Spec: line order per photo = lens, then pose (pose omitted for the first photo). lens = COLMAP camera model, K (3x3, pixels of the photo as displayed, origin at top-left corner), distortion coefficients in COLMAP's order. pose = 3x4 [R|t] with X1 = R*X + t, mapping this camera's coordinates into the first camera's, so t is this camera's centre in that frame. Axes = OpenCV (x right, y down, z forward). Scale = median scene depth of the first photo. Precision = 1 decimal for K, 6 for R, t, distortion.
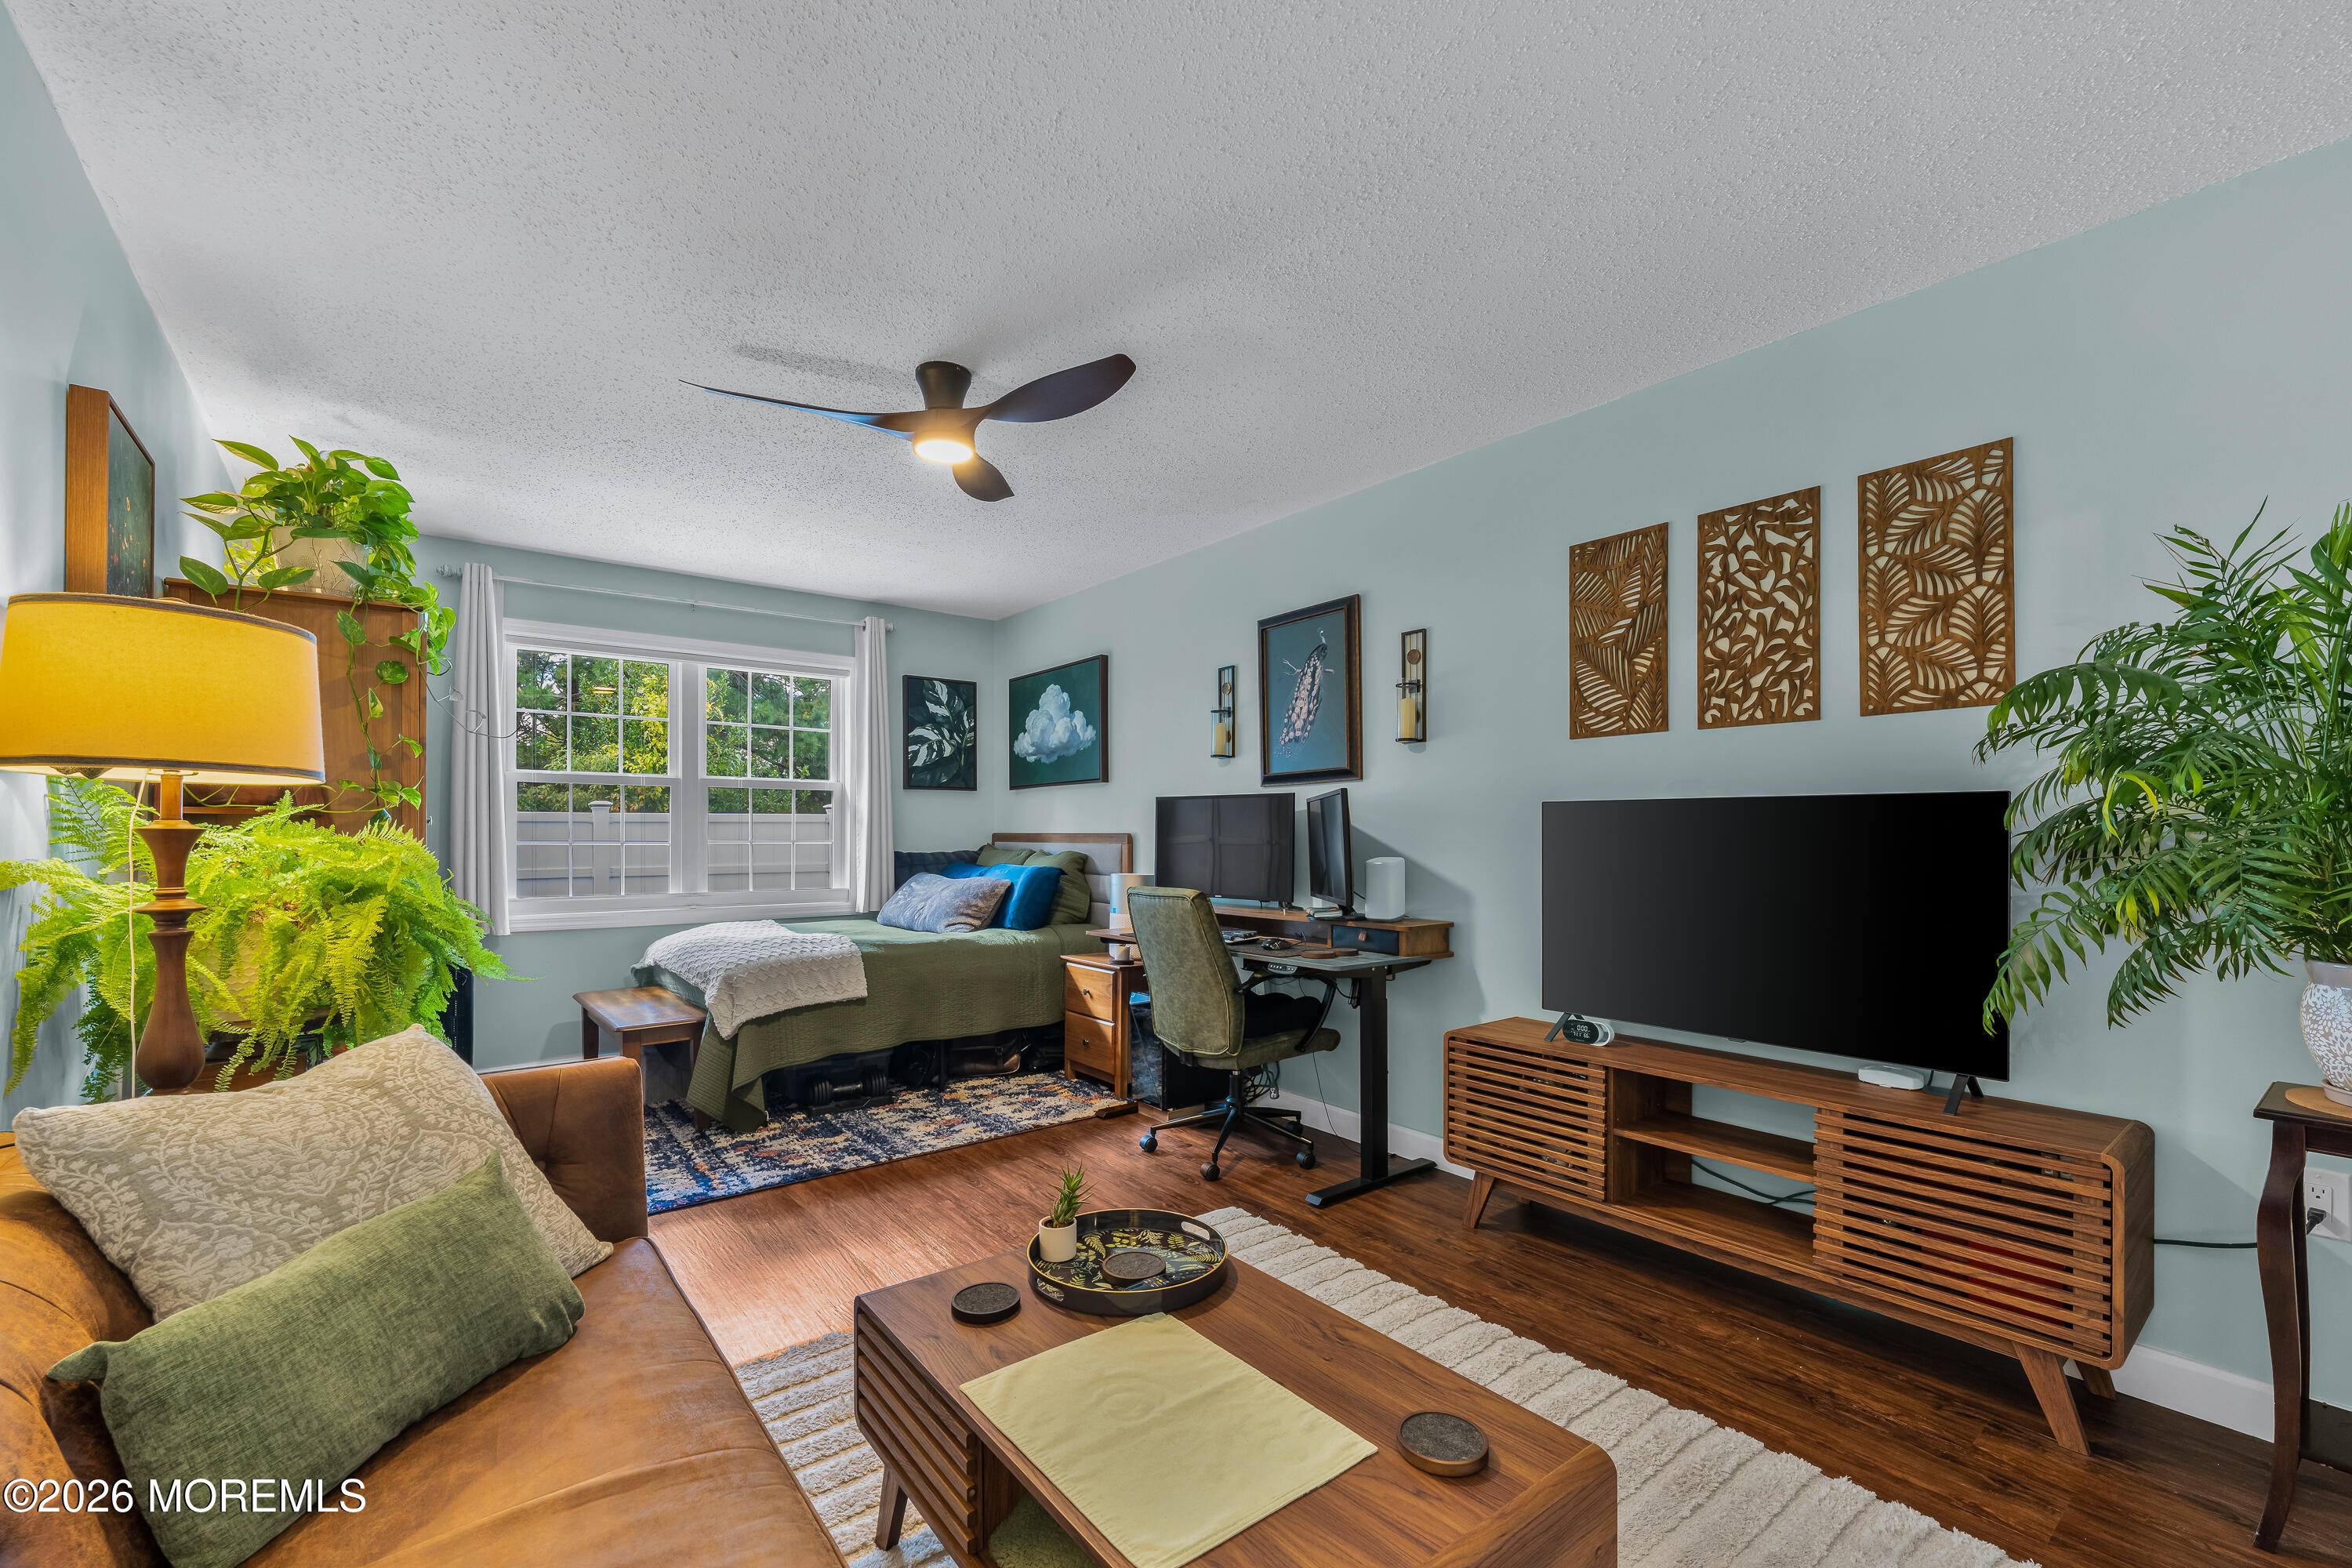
lens RADIAL K [[977.6, 0, 1168.6], [0, 977.6, 837.4], [0, 0, 1]] dist [0.000170, -0.000035]
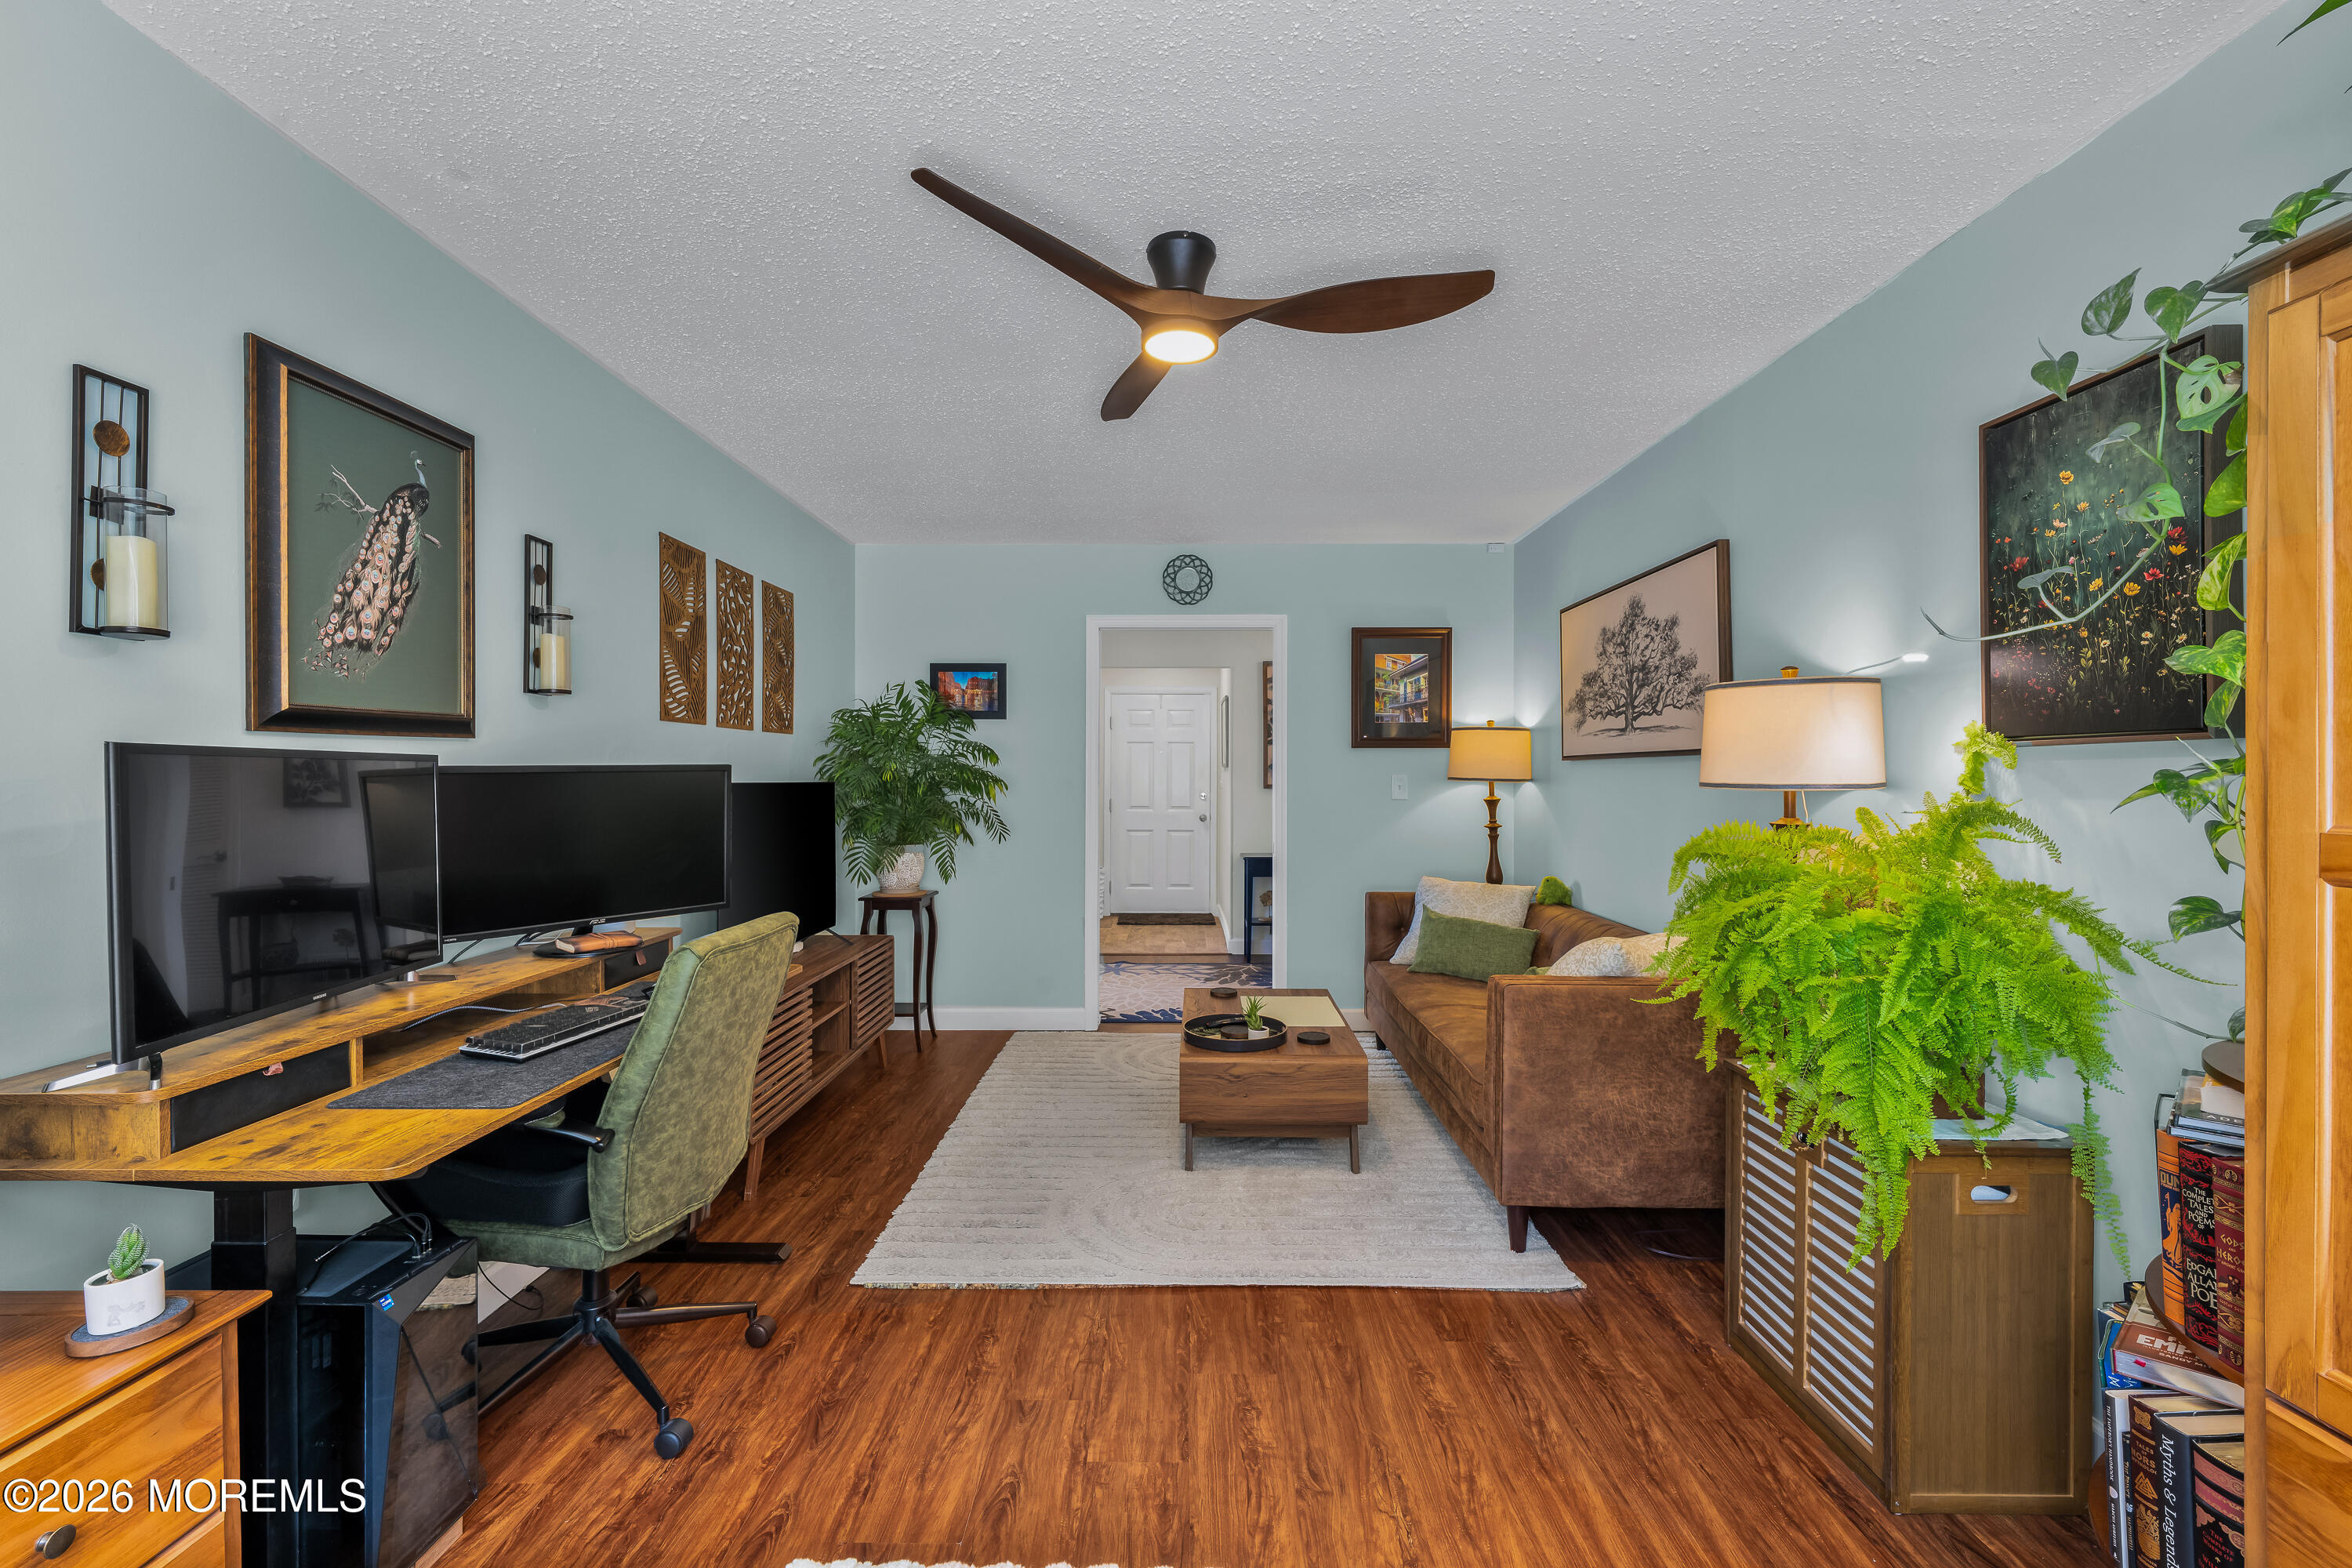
lens RADIAL K [[997.4, 0, 1202.0], [0, 997.4, 771.7], [0, 0, 1]] dist [-0.001740, -0.000409]
pose [[-0.804684, 0.001524, 0.593701, -0.663927], [0.002261, 0.999997, 0.000498, -0.045872], [-0.593699, 0.001744, -0.804685, 1.501684]]
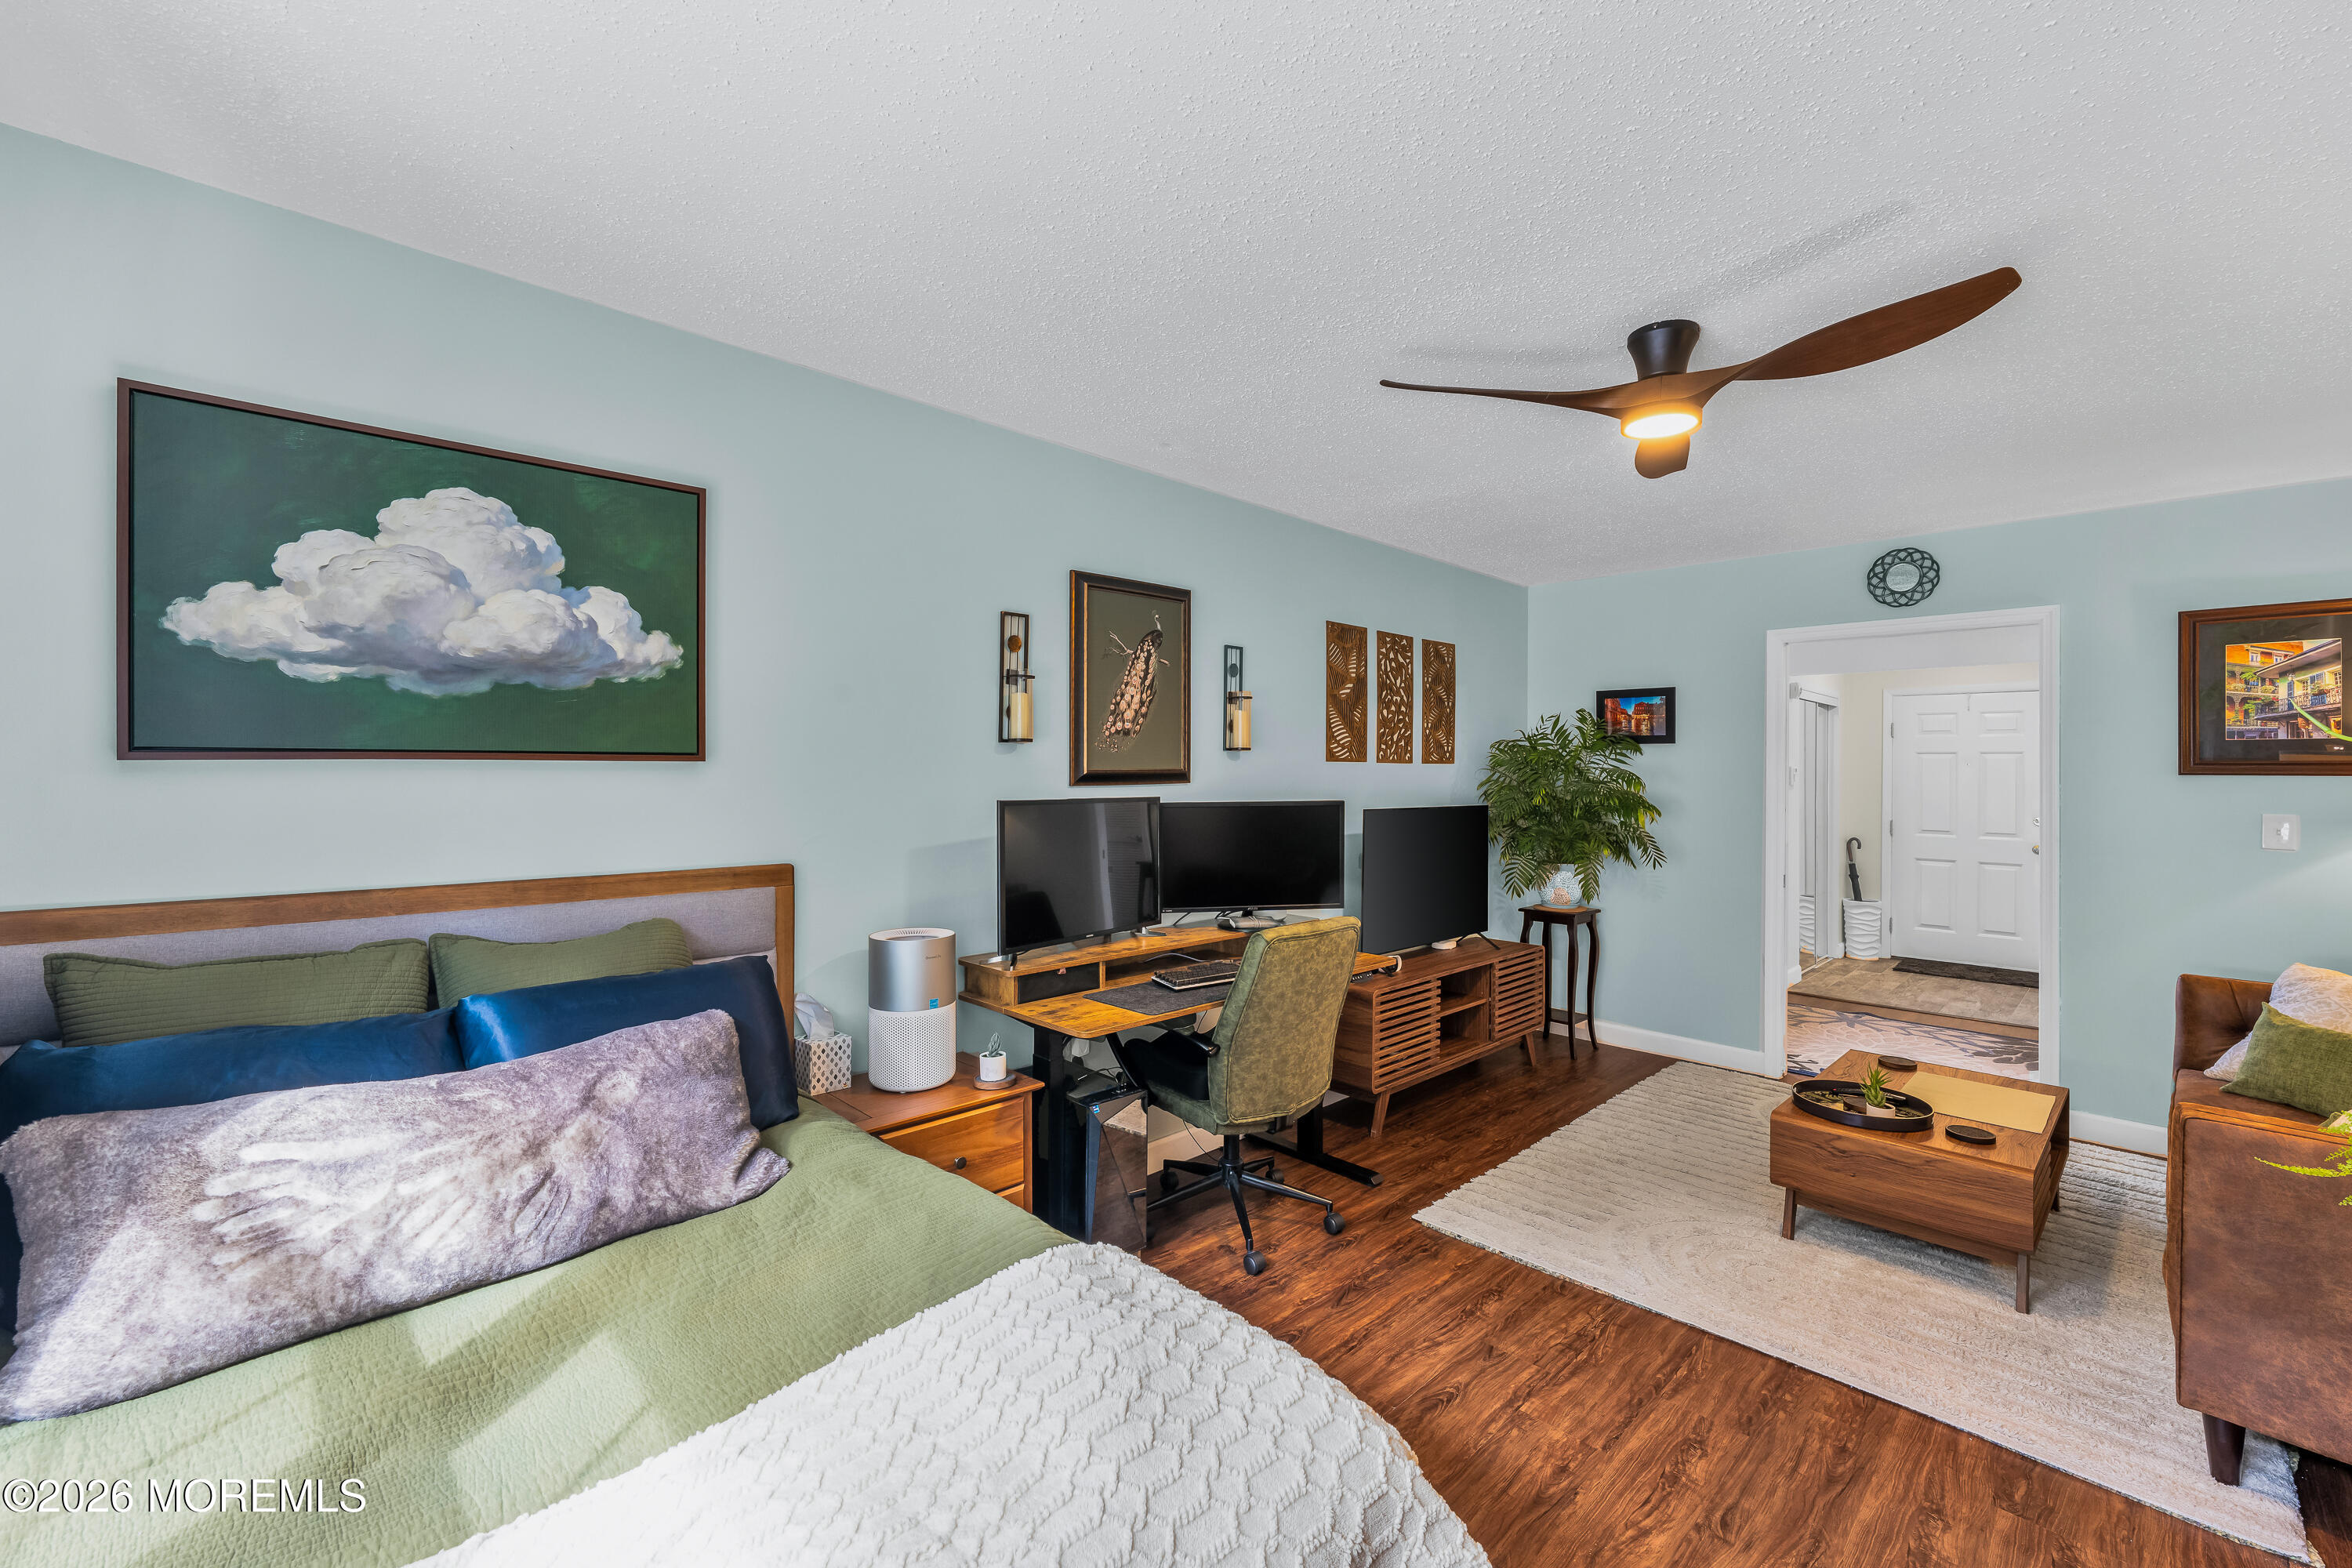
lens RADIAL K [[1004.3, 0, 1174.7], [0, 1004.3, 753.3], [0, 0, 1]] dist [-0.001067, -0.000295]
pose [[-0.133844, 0.012093, 0.990929, -0.954275], [-0.005044, 0.999904, -0.012884, -0.092263], [-0.990990, -0.006723, -0.133770, 1.397670]]
